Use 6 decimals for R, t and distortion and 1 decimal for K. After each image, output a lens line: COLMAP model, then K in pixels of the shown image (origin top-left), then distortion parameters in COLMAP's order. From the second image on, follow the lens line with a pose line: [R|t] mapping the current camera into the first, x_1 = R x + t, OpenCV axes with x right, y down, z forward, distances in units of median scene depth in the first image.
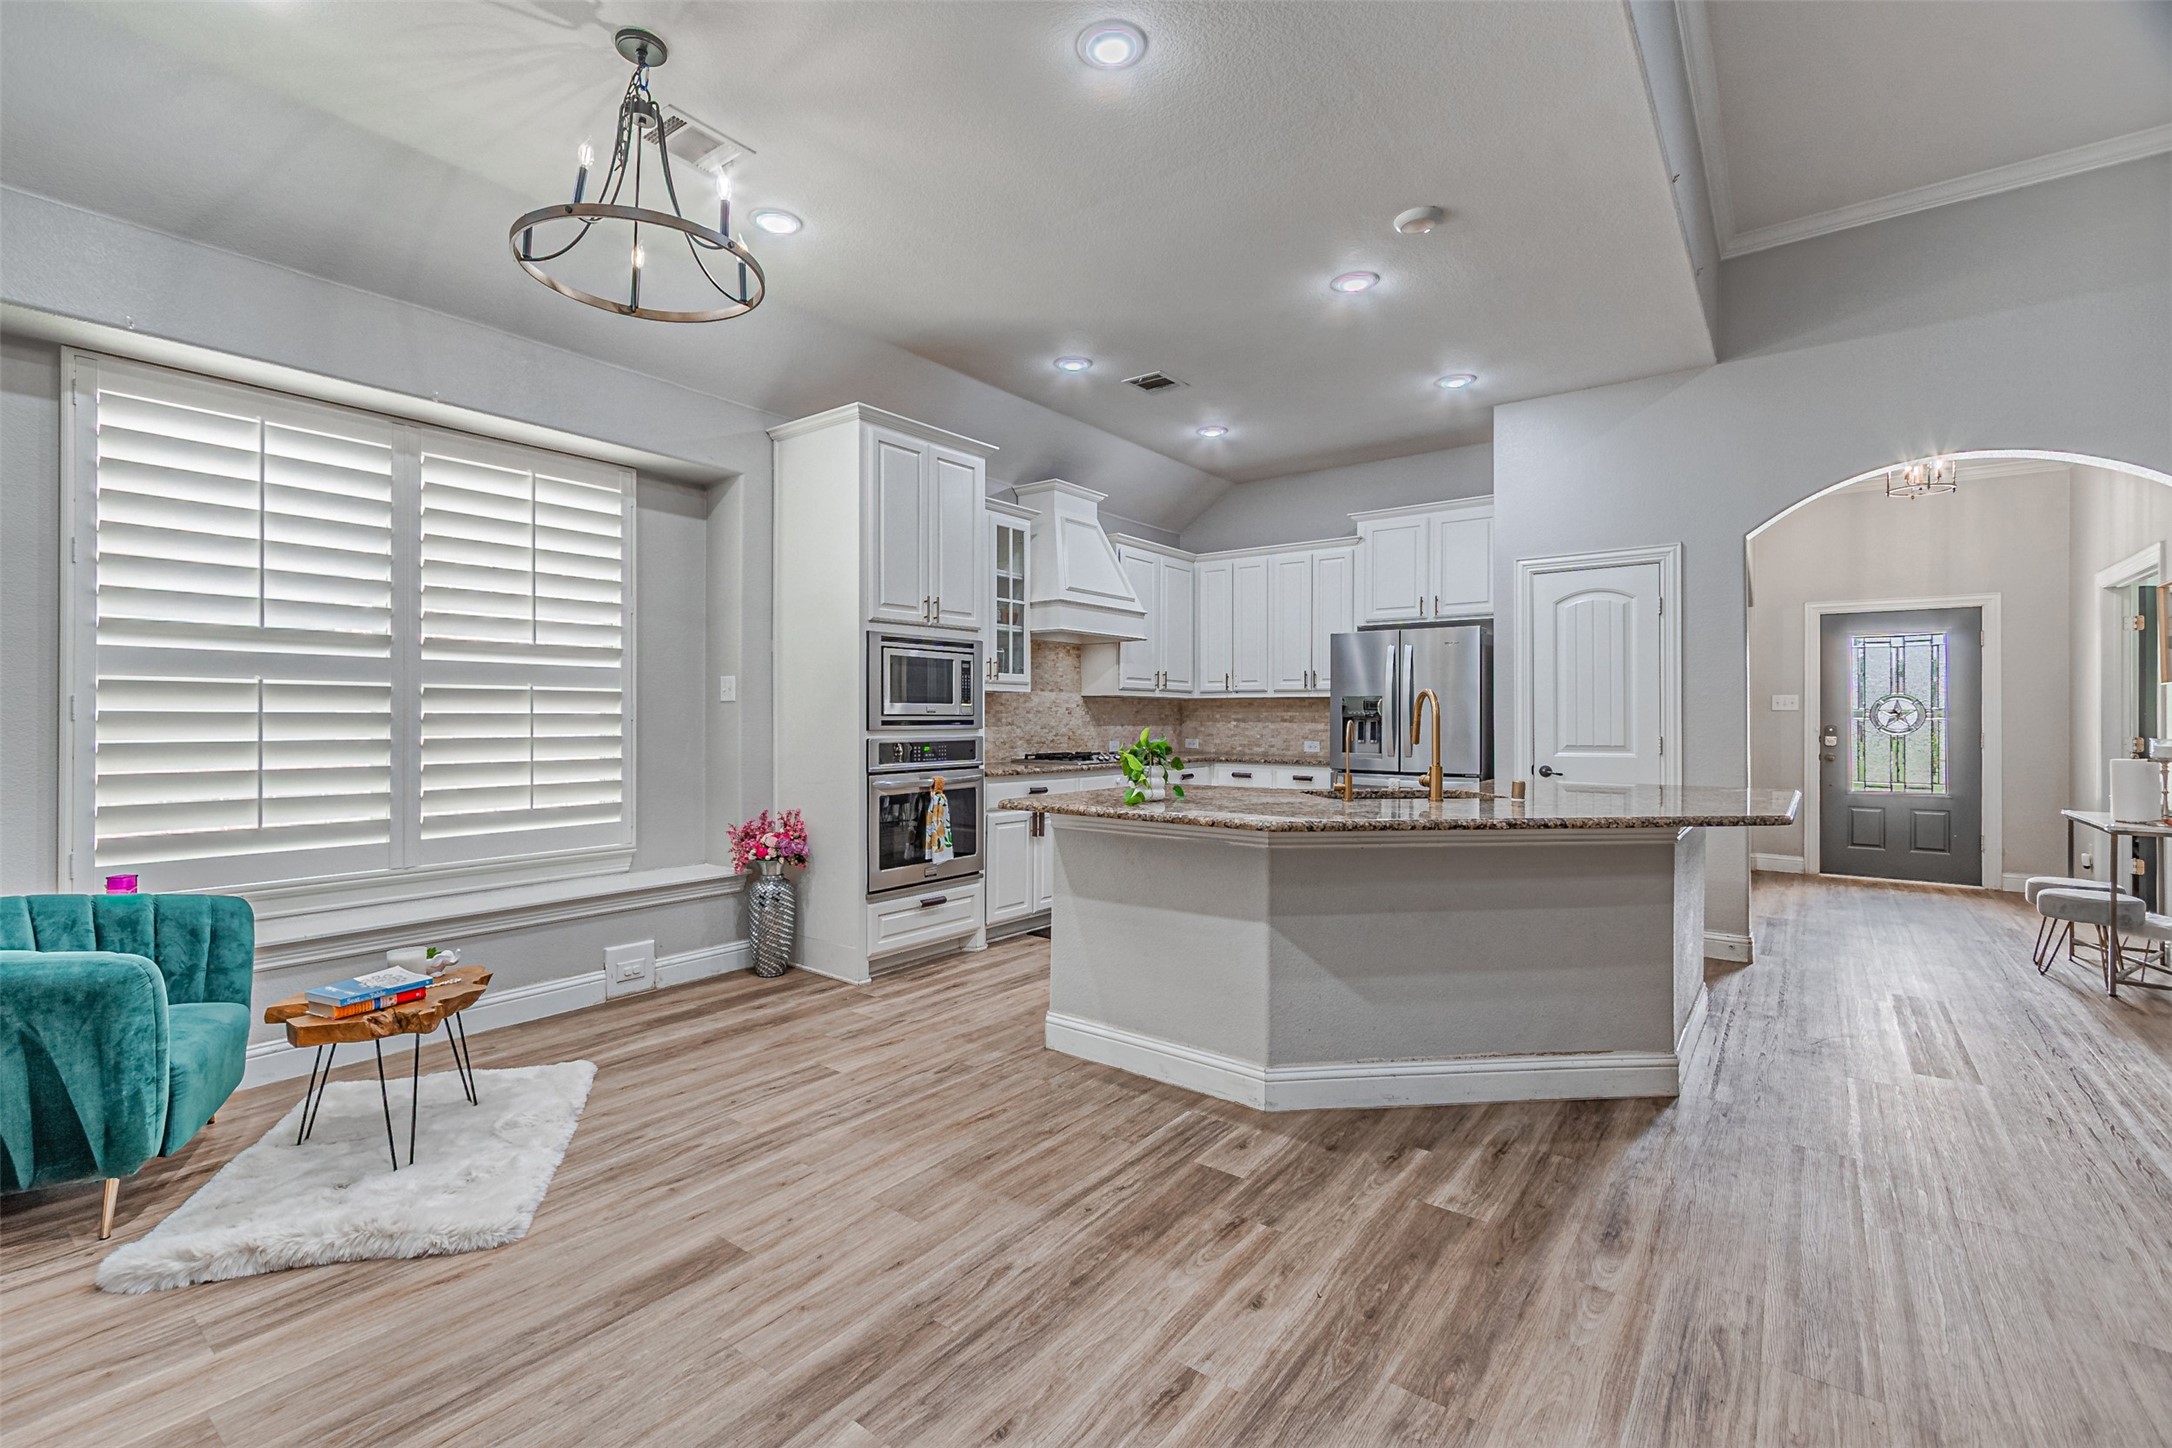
lens RADIAL K [[937.6, 0, 1065.2], [0, 937.6, 715.9], [0, 0, 1]] dist [-0.000228, -0.000056]
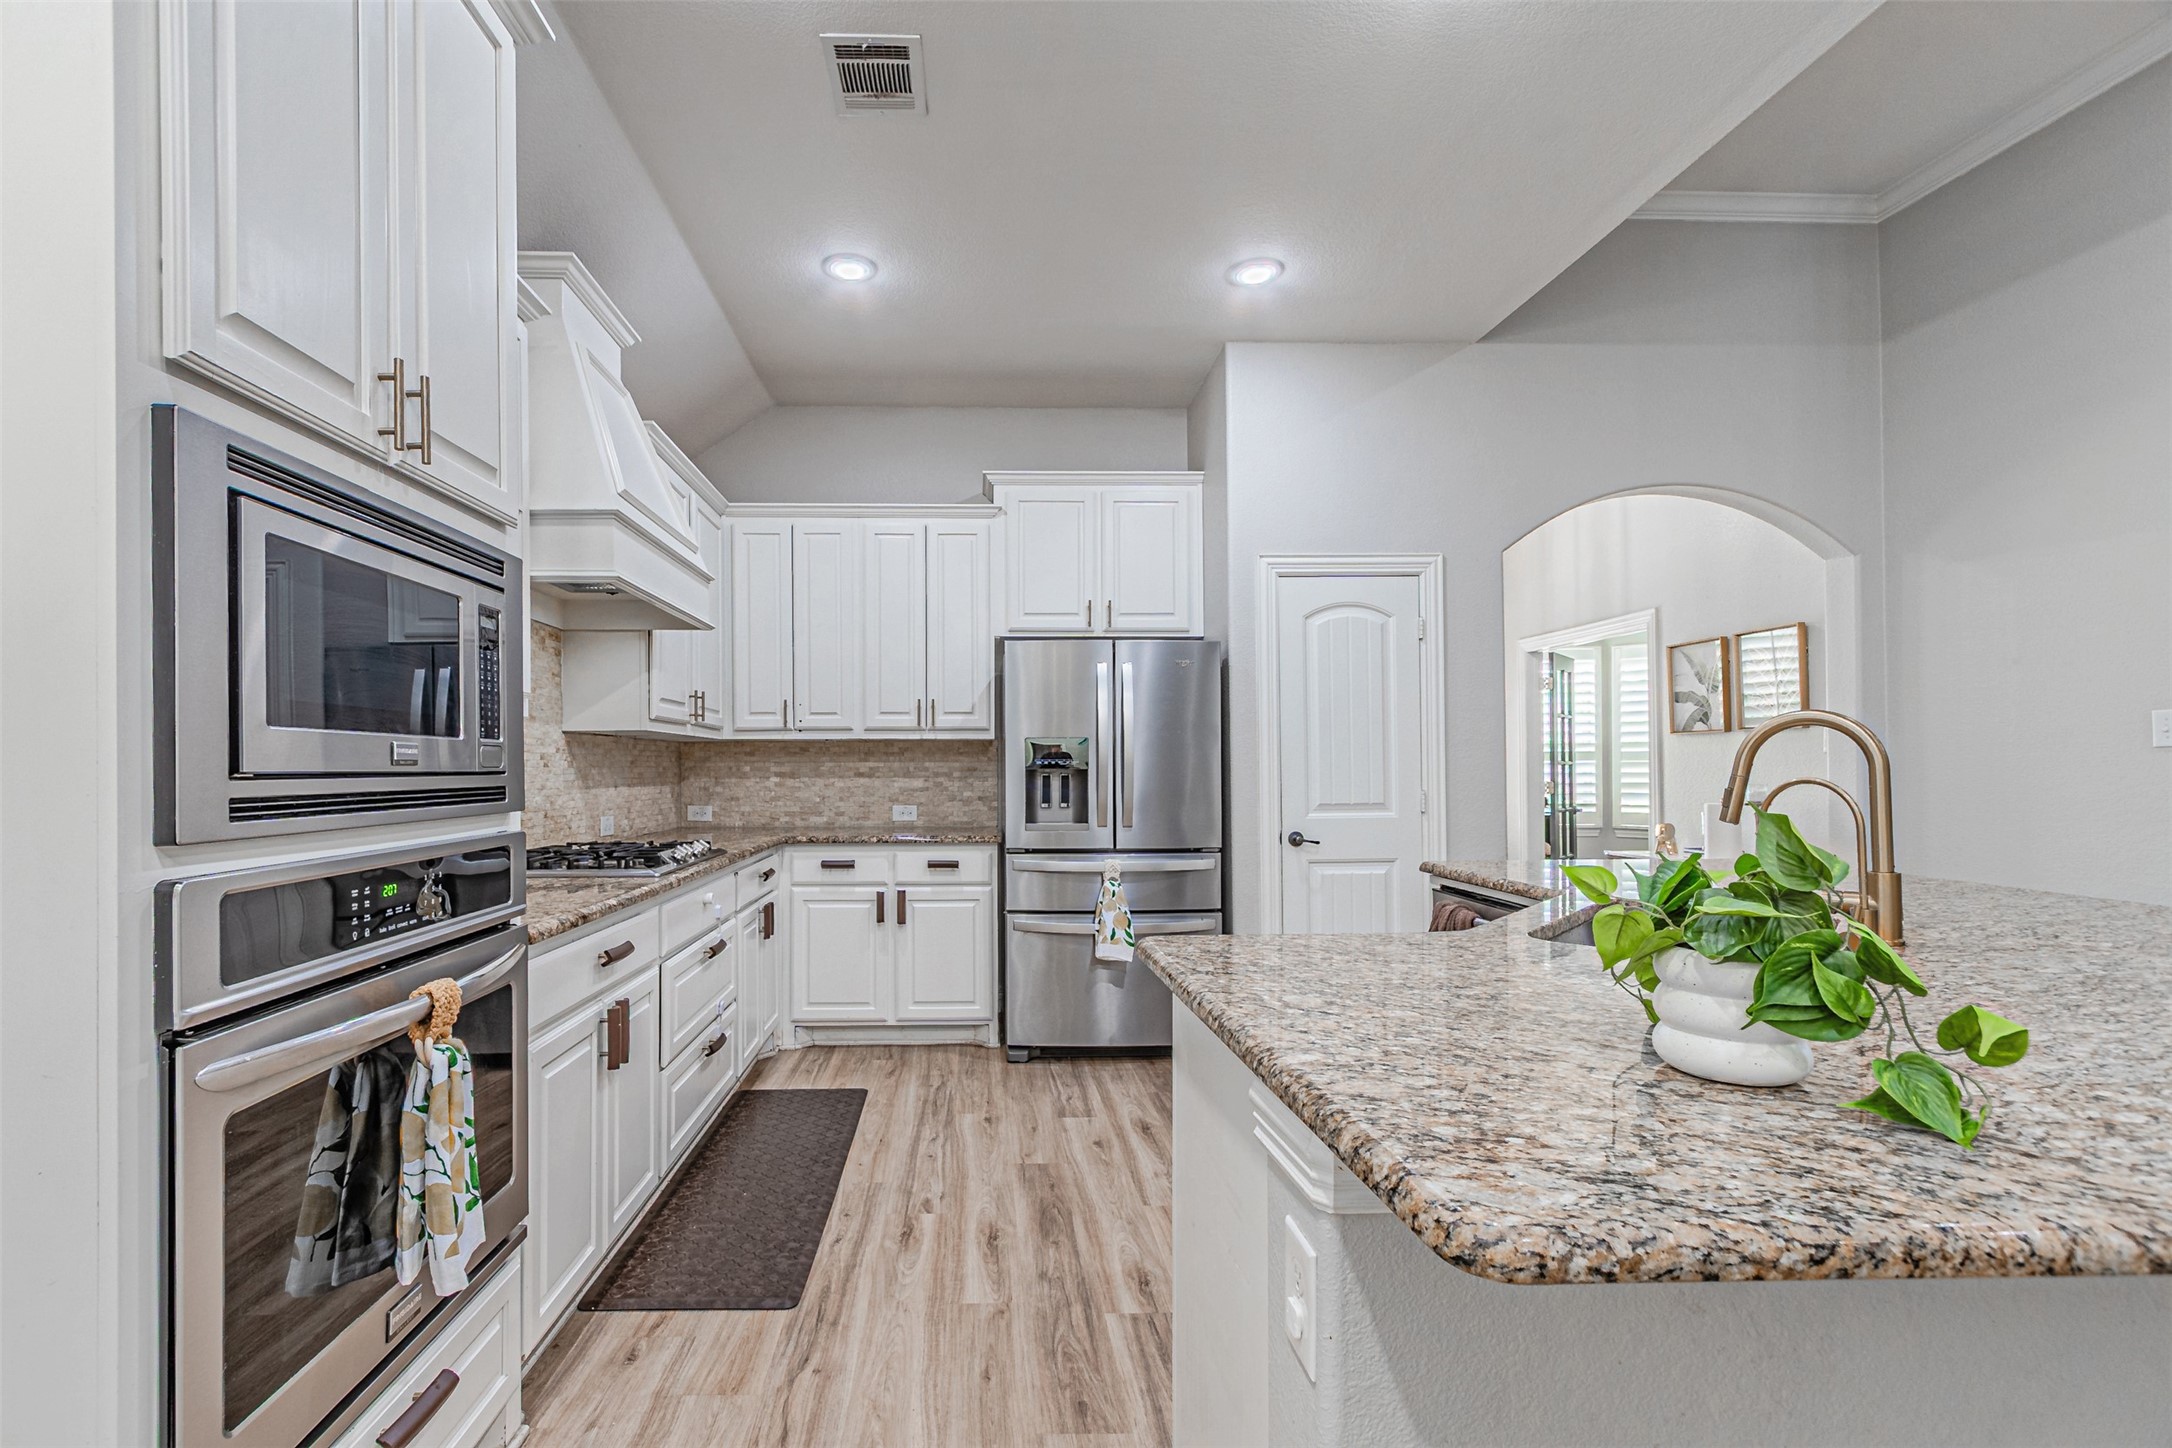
lens RADIAL K [[957.2, 0, 993.0], [0, 957.2, 762.9], [0, 0, 1]] dist [-0.001596, -0.000185]
pose [[0.776264, -0.003655, 0.630397, -0.159953], [0.006092, 0.999980, -0.001704, -0.002326], [-0.630378, 0.005163, 0.776271, 0.554657]]
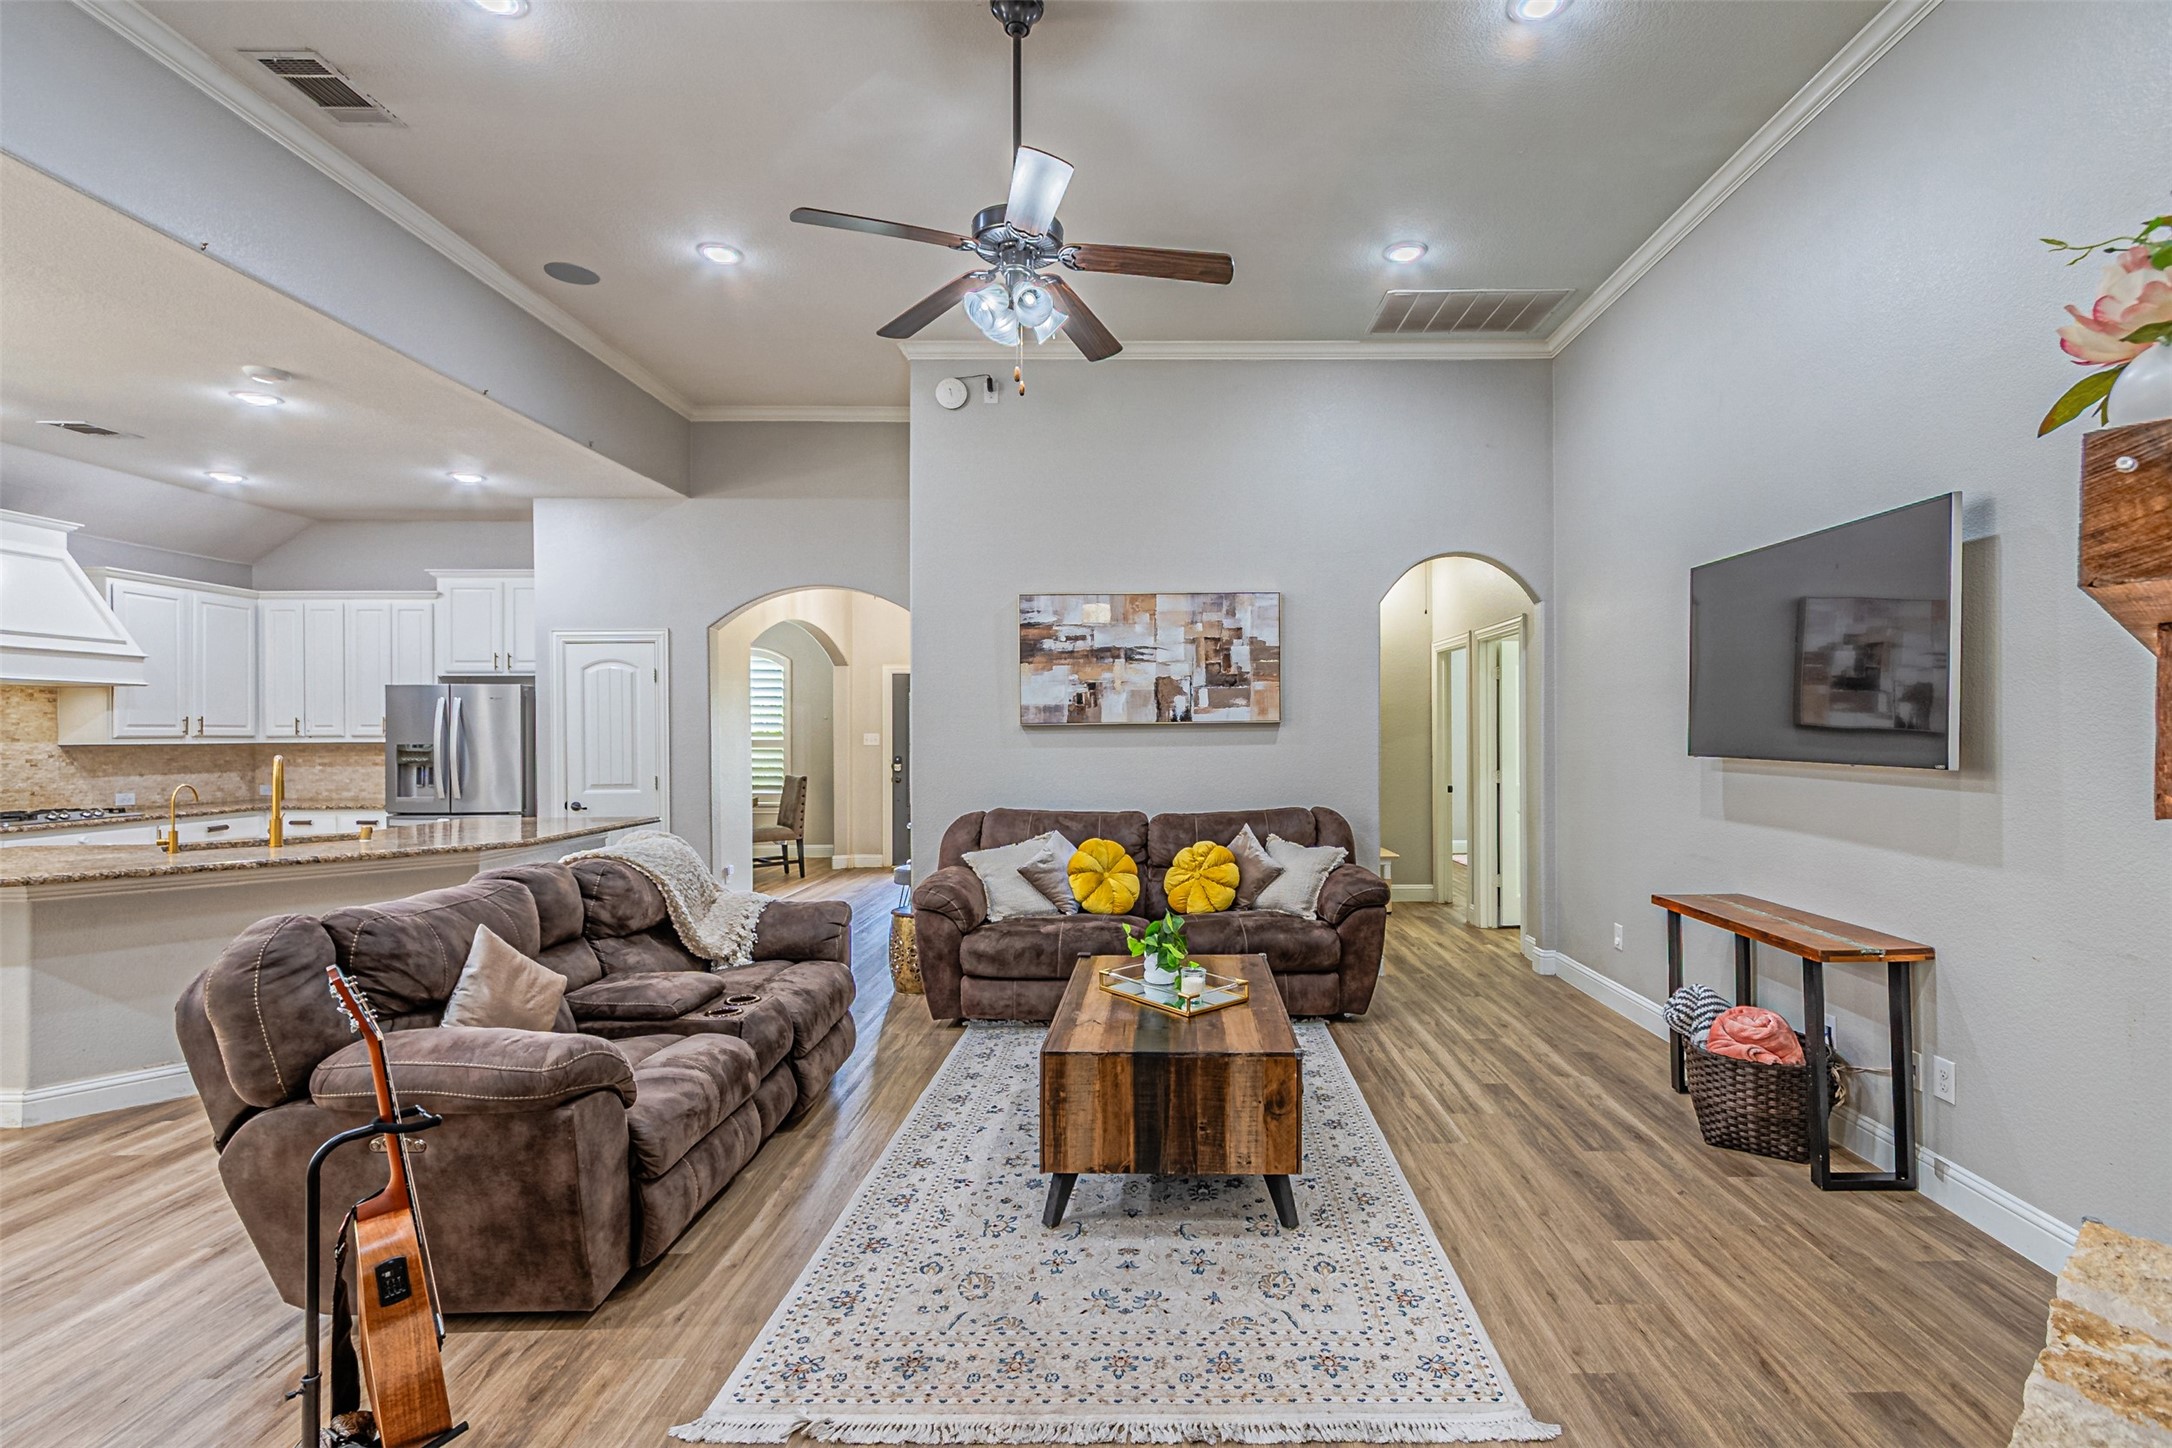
lens RADIAL K [[981.2, 0, 1159.5], [0, 981.2, 729.9], [0, 0, 1]] dist [-0.001592, 0.000121]
pose [[0.776237, -0.007512, 0.630396, 0.298424], [0.008838, 0.999960, 0.001034, -0.034138], [-0.630379, 0.004768, 0.776273, -0.459788]]
